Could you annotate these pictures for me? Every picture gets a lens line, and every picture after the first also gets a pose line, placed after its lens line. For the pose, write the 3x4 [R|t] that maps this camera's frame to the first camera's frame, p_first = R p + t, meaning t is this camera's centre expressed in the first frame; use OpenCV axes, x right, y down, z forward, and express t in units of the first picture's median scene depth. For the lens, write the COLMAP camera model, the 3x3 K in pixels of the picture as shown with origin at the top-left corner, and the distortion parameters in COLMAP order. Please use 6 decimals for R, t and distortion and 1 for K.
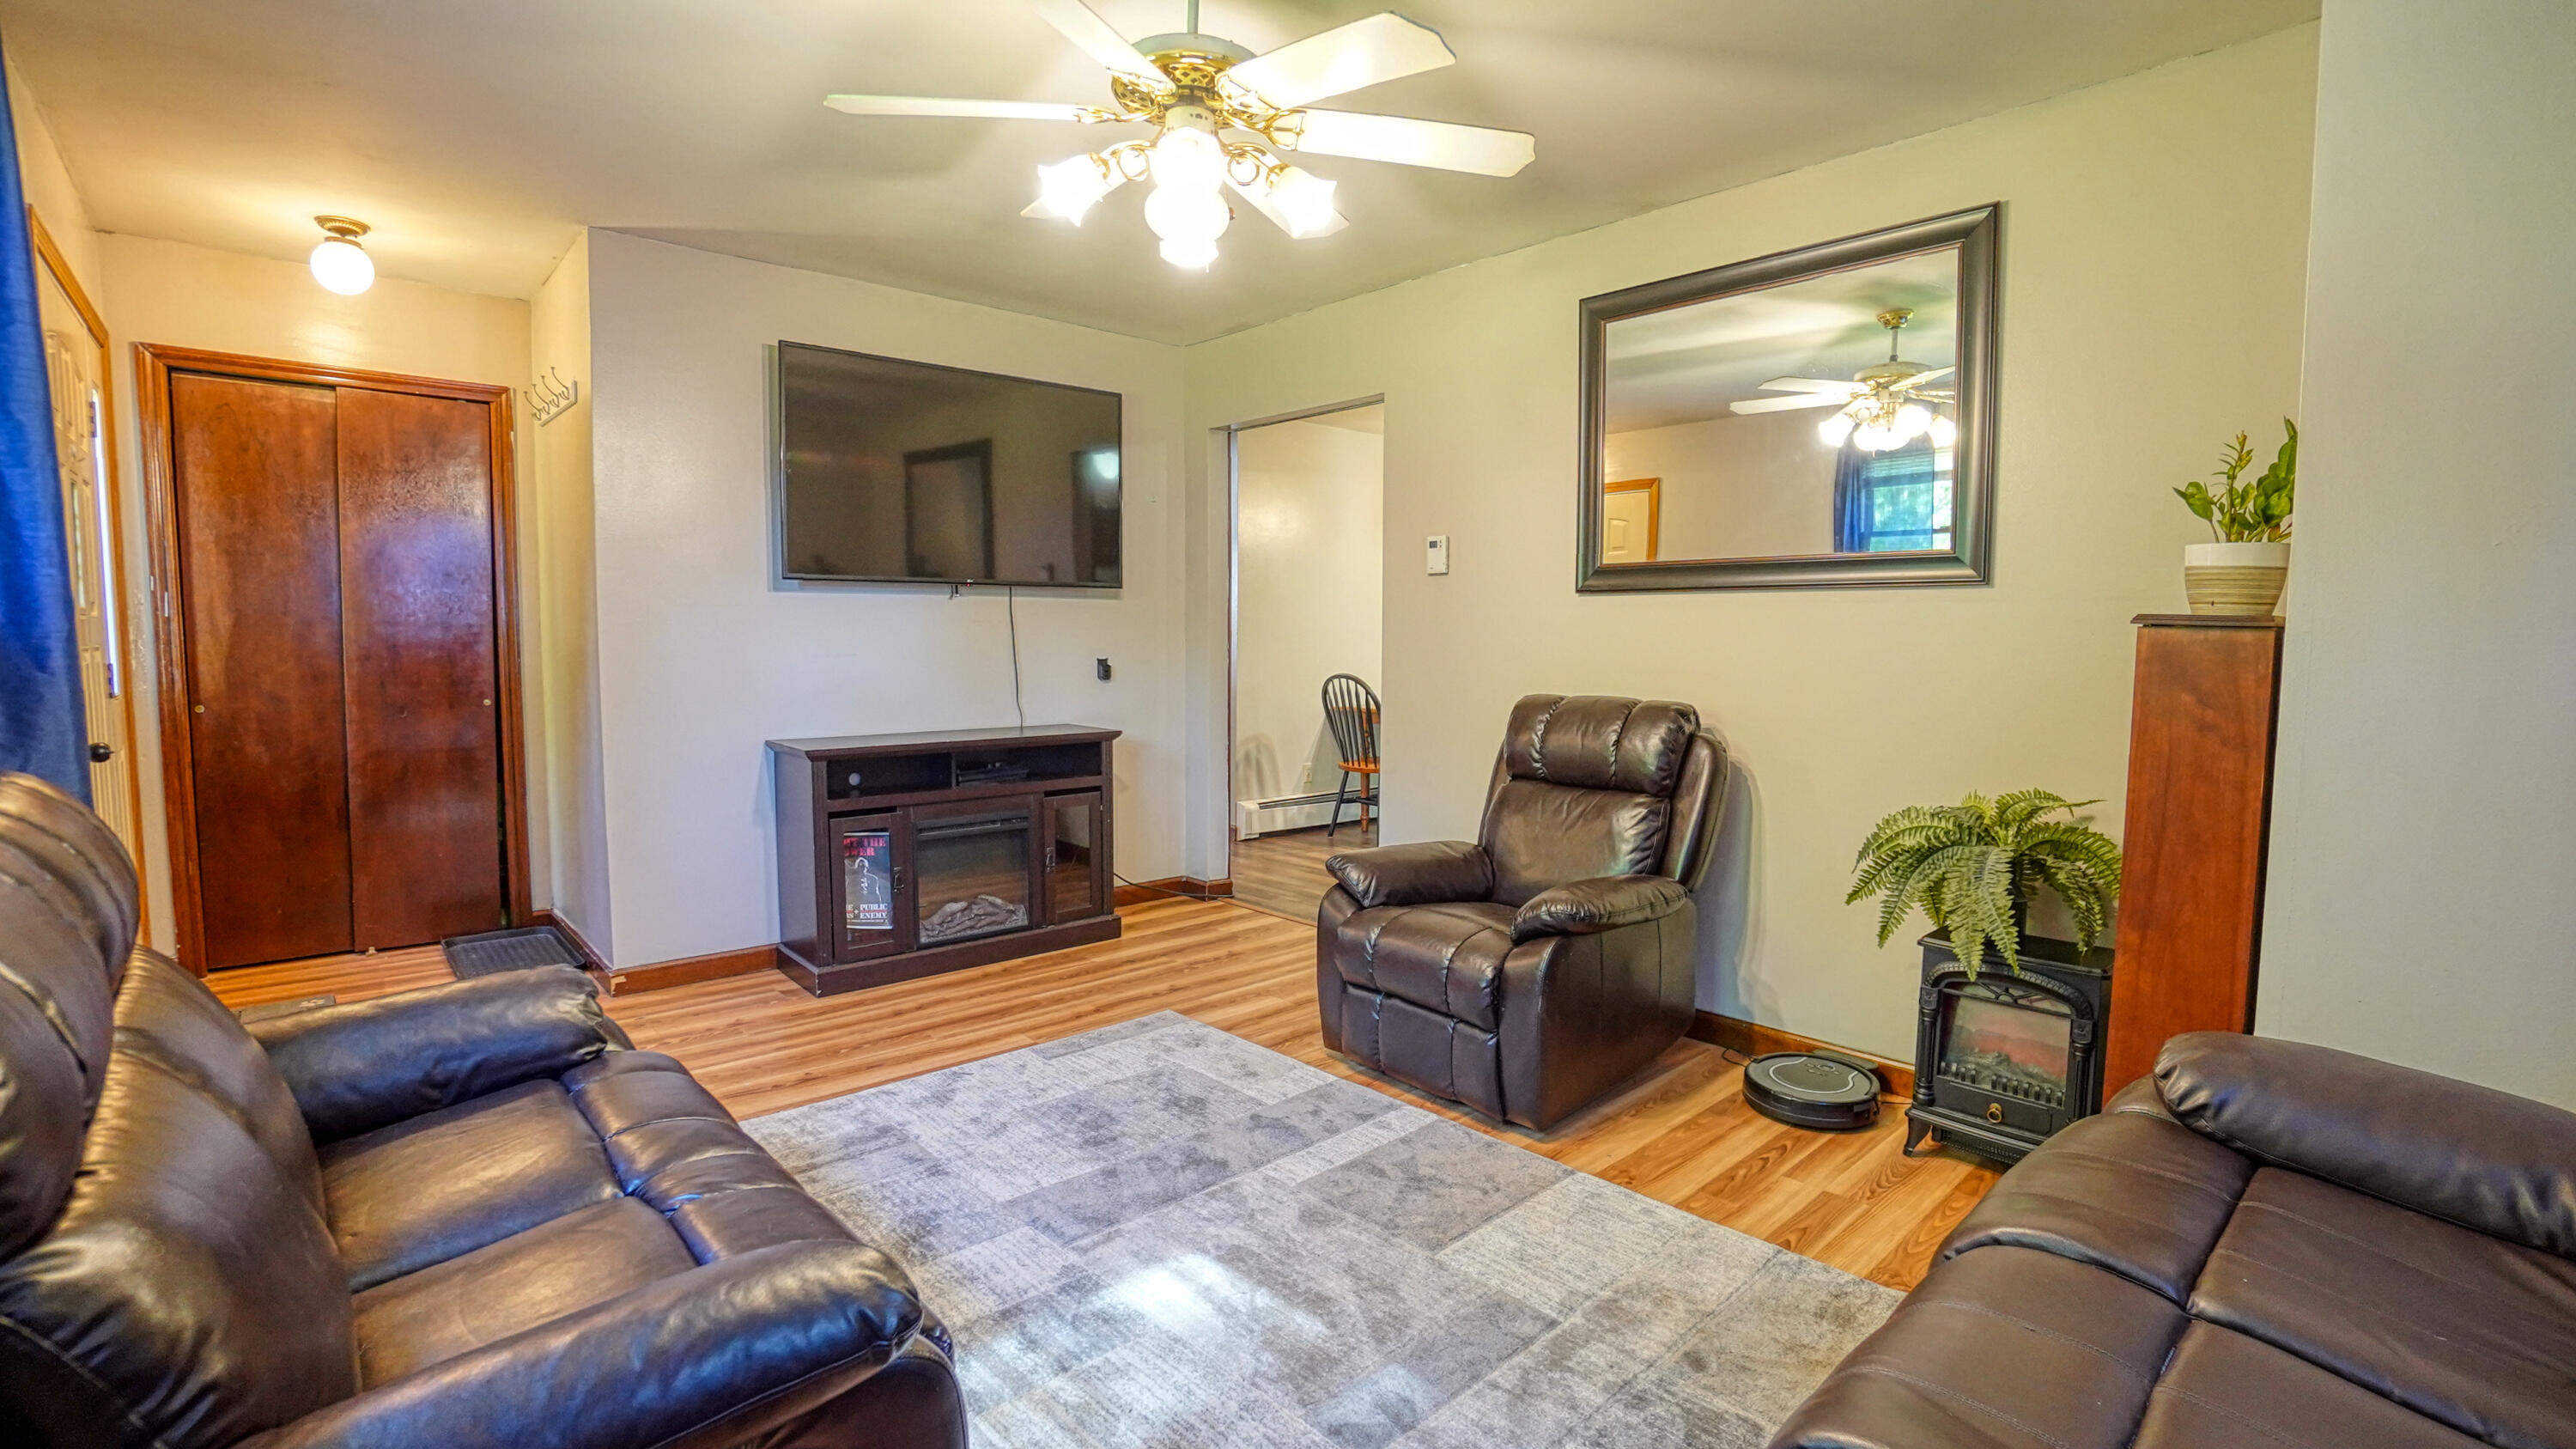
lens RADIAL K [[1150.9, 0, 1268.1], [0, 1150.9, 718.3], [0, 0, 1]] dist [-0.058931, 0.023623]
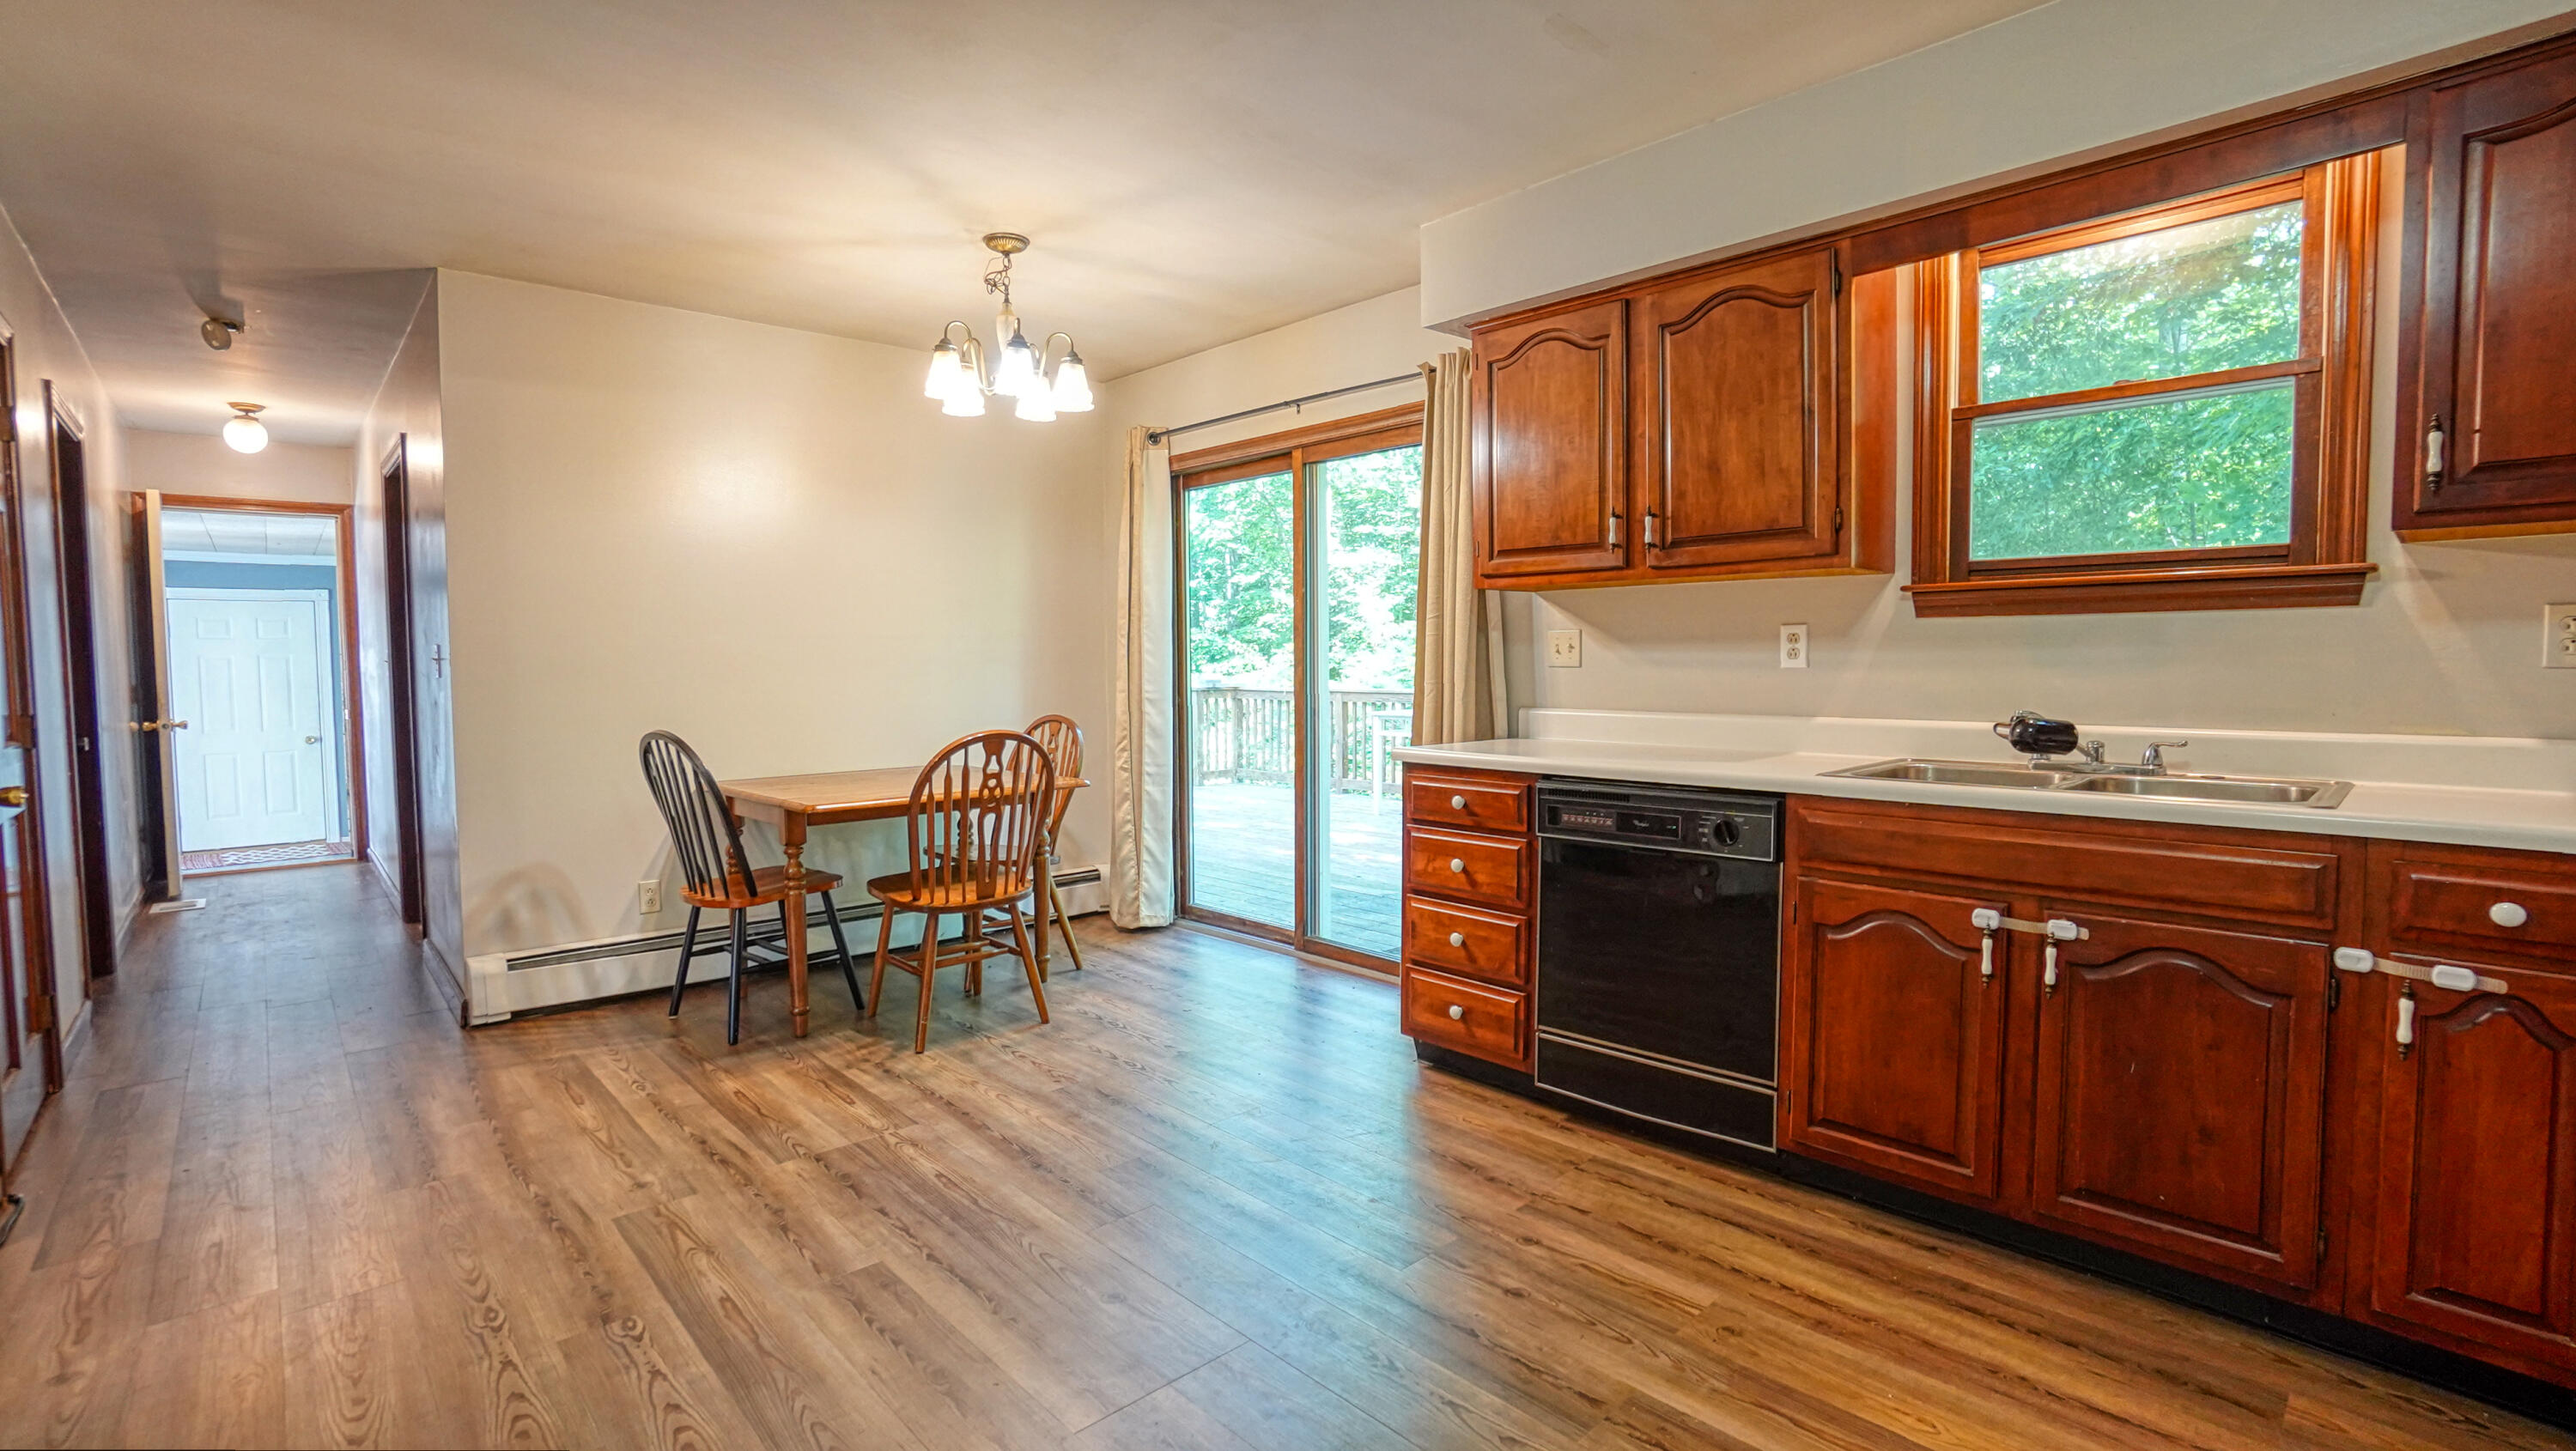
lens RADIAL K [[1150.7, 0, 1268.1], [0, 1150.7, 719.3], [0, 0, 1]] dist [-0.058931, 0.023623]
pose [[0.999740, -0.019603, 0.011687, 0.362501], [0.019887, 0.999497, -0.024714, -0.025421], [-0.011197, 0.024940, 0.999626, 0.416485]]
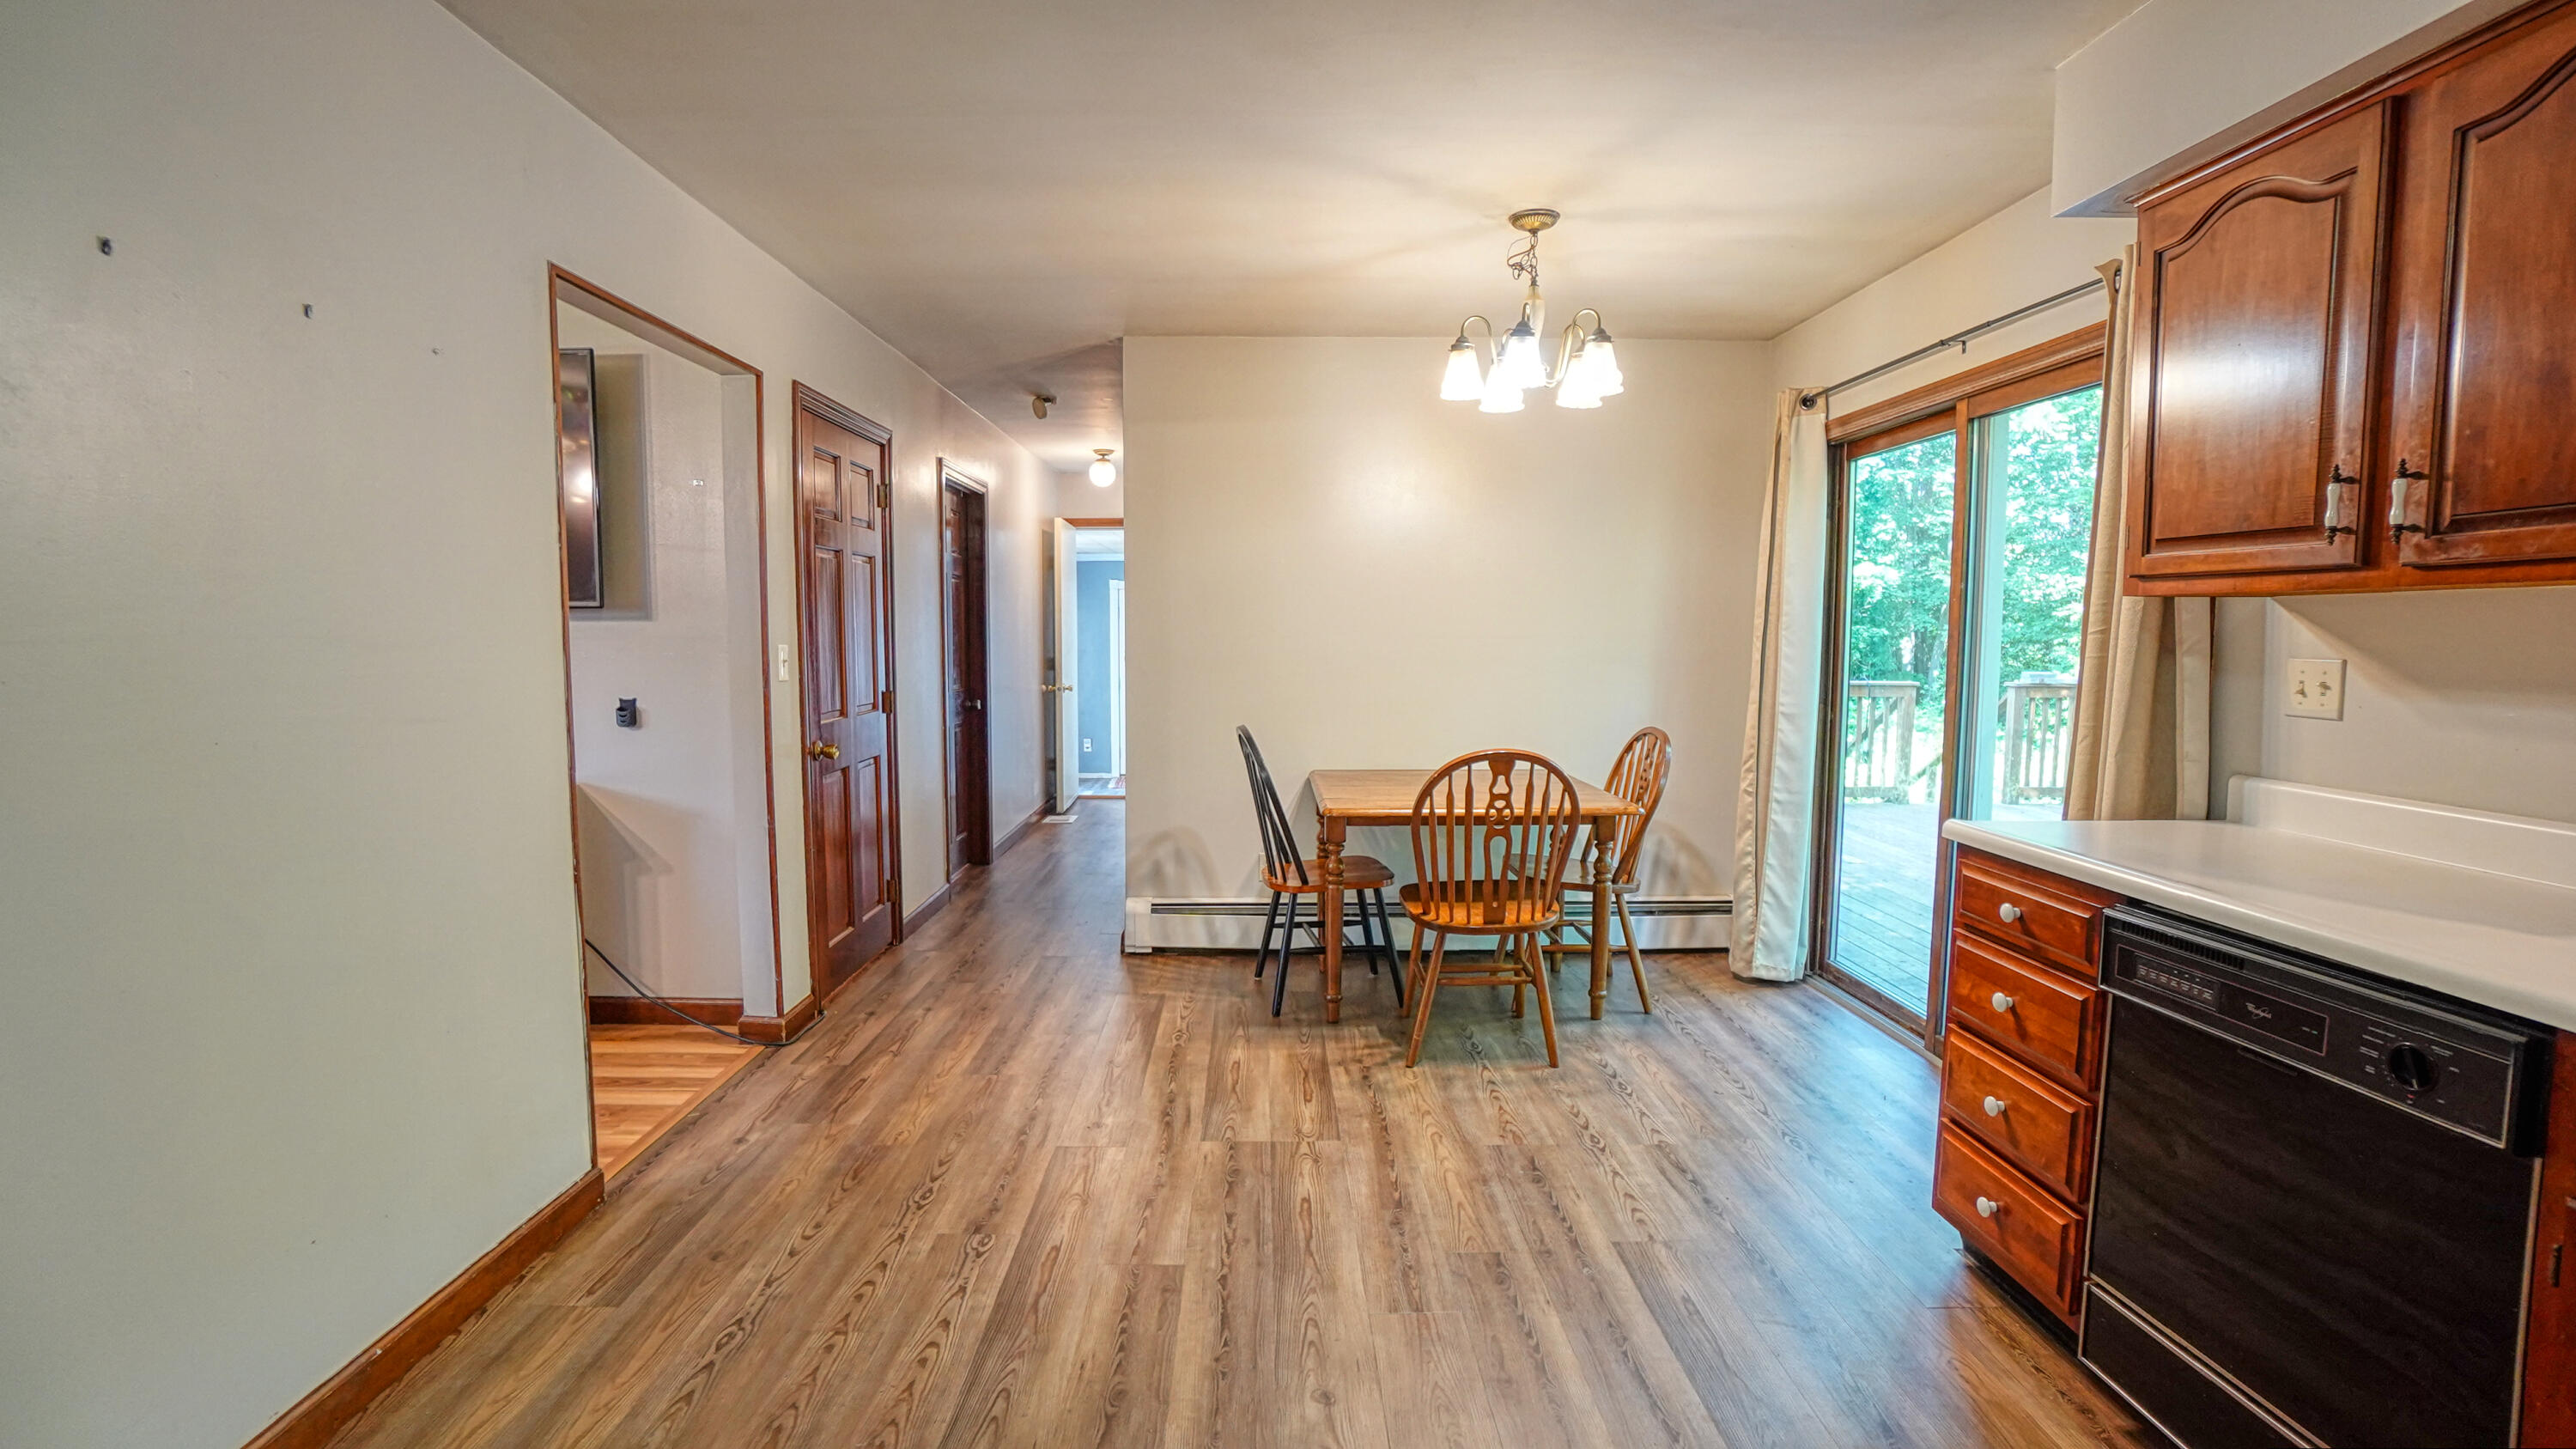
lens RADIAL K [[1150.9, 0, 1268.1], [0, 1150.9, 718.3], [0, 0, 1]] dist [-0.058931, 0.023623]
pose [[0.749618, 0.041858, -0.660545, 0.494030], [-0.044583, 0.998925, 0.012706, -0.050879], [0.660367, 0.019925, 0.750679, 0.505320]]
